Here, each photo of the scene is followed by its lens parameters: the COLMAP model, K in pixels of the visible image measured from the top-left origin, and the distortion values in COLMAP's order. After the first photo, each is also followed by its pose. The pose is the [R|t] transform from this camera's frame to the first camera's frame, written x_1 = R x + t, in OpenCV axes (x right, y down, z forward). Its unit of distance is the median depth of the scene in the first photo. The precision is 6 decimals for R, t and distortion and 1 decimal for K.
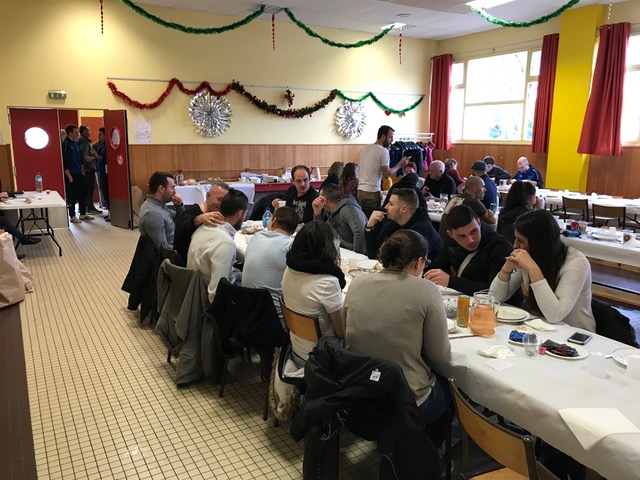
lens RADIAL K [[520.3, 0, 319.6], [0, 520.3, 240.3], [0, 0, 1]] dist [0.008616, 0.000328]
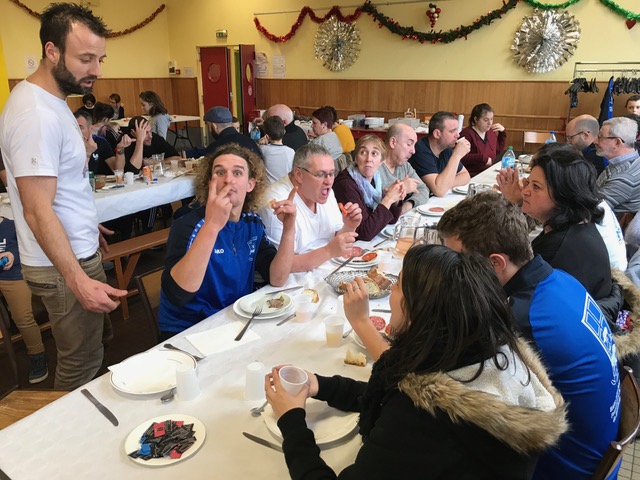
lens RADIAL K [[520.3, 0, 320.3], [0, 520.3, 239.1], [0, 0, 1]] dist [0.008616, 0.000328]
pose [[0.465497, 0.265504, -0.844286, 0.584291], [-0.173288, 0.962821, 0.207238, -0.097168], [0.867919, 0.049836, 0.494199, 0.528884]]
